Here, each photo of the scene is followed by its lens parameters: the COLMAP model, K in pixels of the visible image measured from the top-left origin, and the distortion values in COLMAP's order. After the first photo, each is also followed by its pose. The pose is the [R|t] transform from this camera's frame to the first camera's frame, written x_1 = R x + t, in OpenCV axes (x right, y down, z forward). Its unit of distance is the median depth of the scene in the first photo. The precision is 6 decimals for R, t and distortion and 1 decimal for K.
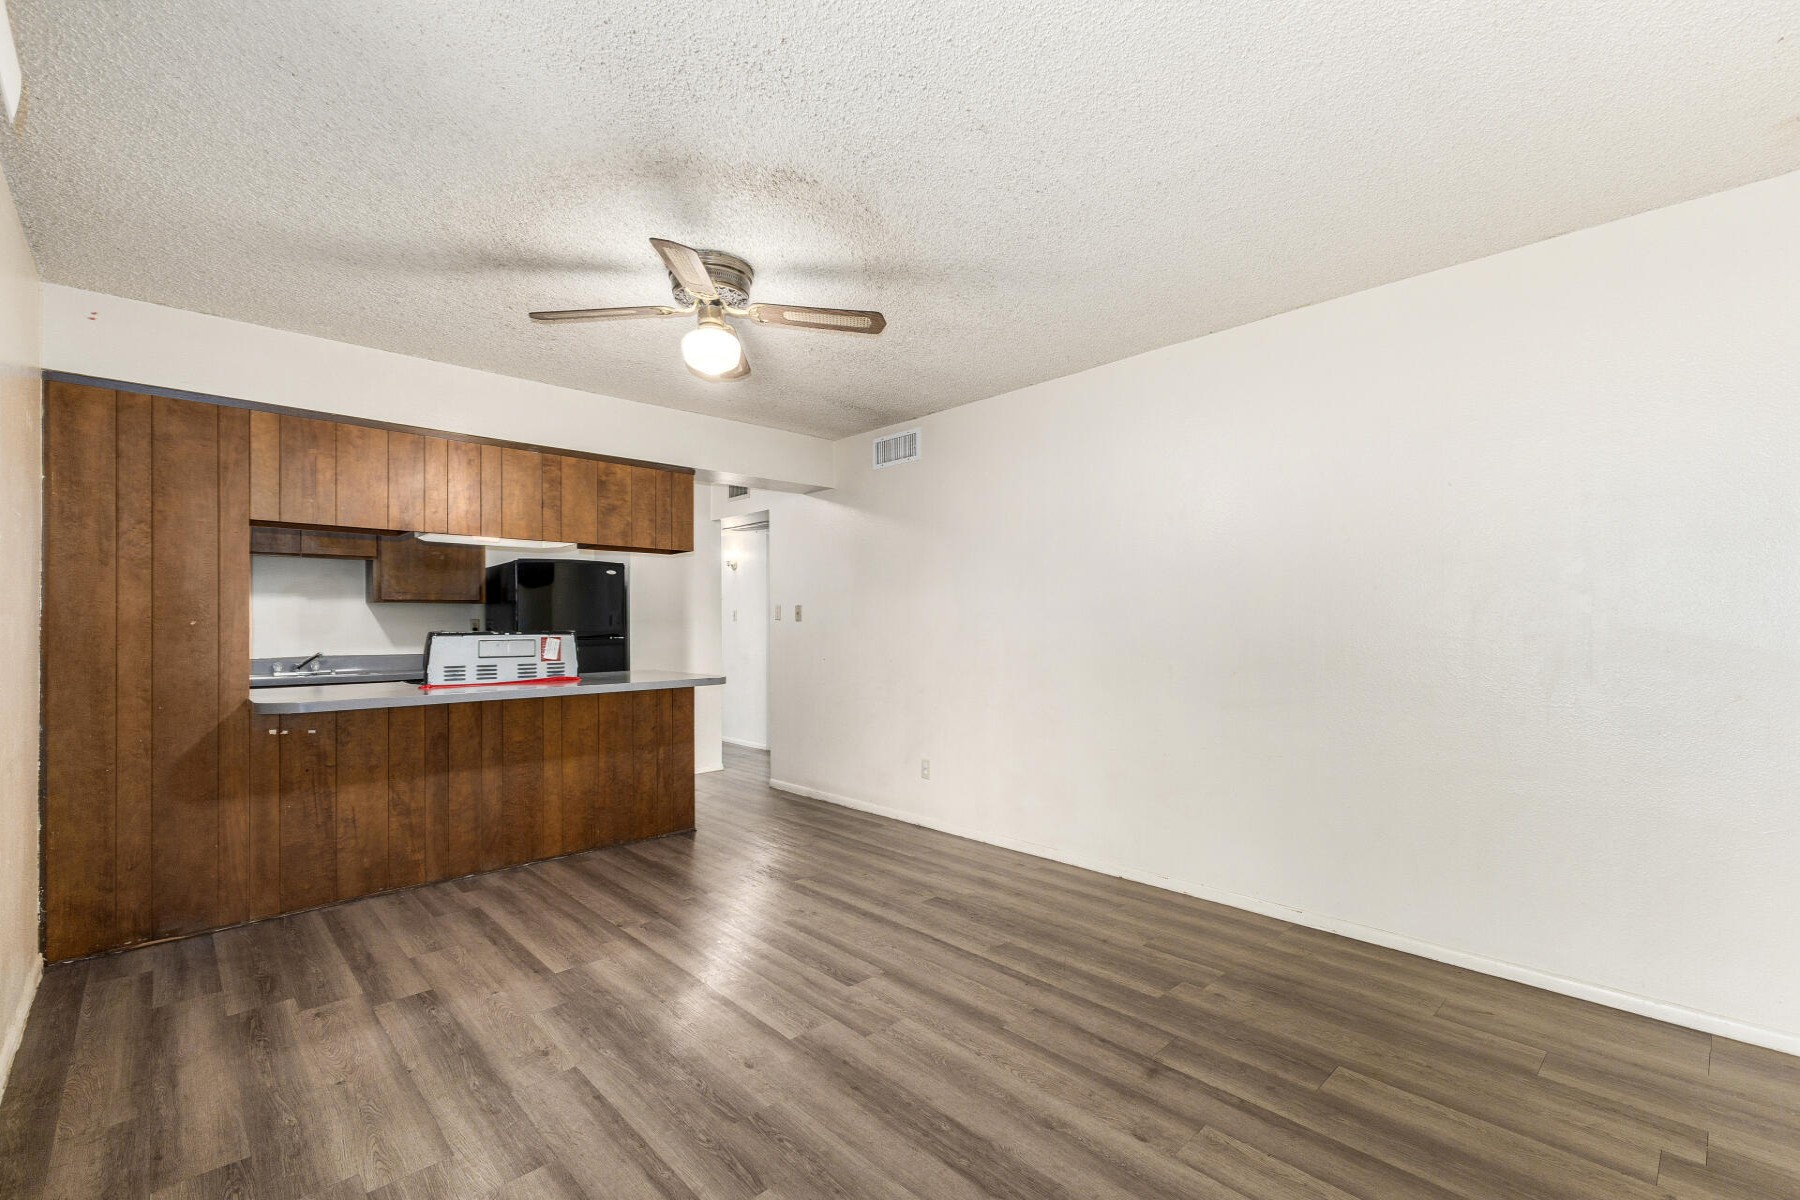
lens RADIAL K [[772.2, 0, 907.8], [0, 772.2, 624.1], [0, 0, 1]] dist [0.009465, 0.000211]
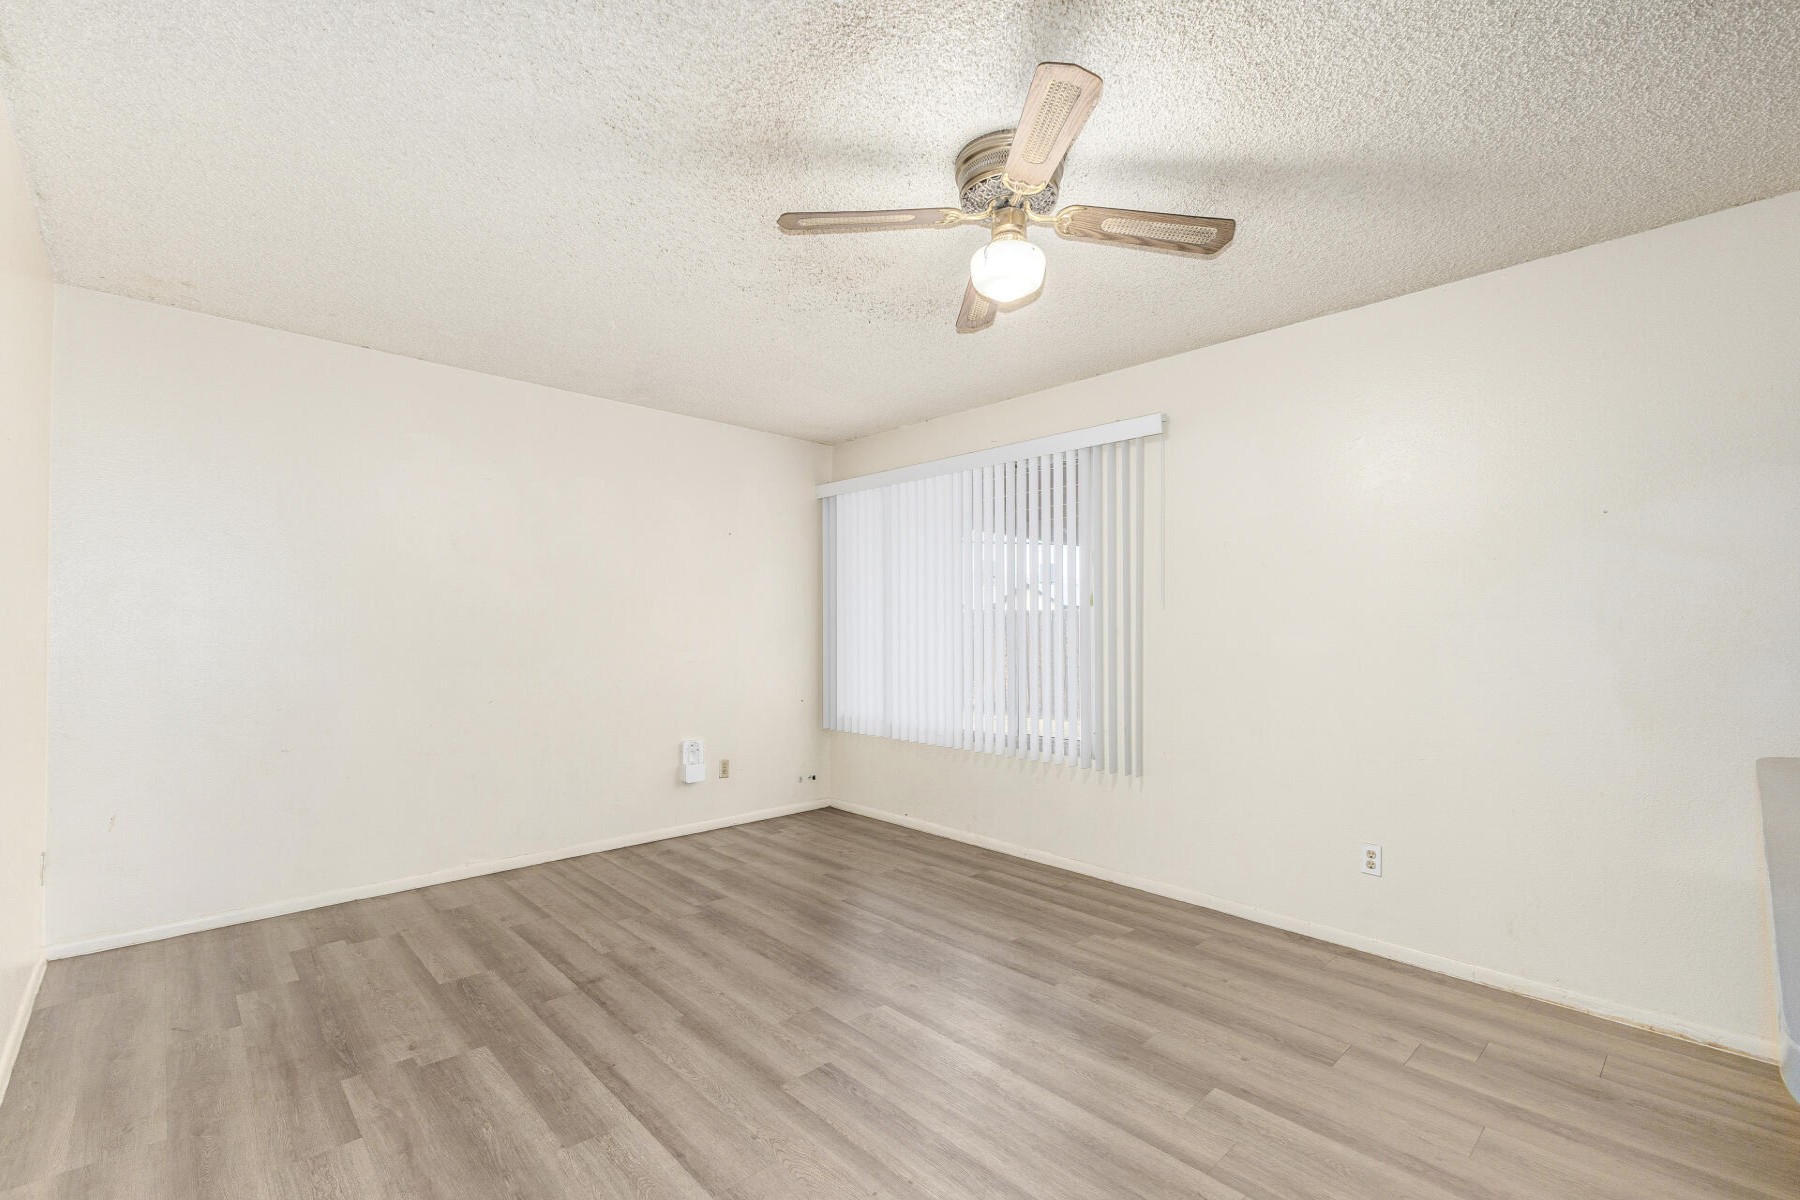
lens RADIAL K [[772.2, 0, 907.8], [0, 772.2, 624.1], [0, 0, 1]] dist [0.009465, 0.000211]
pose [[-0.999990, 0.004050, -0.001744, -0.175000], [0.004064, 0.999958, -0.008229, 0.002670], [0.001711, -0.008236, -0.999965, 1.992015]]
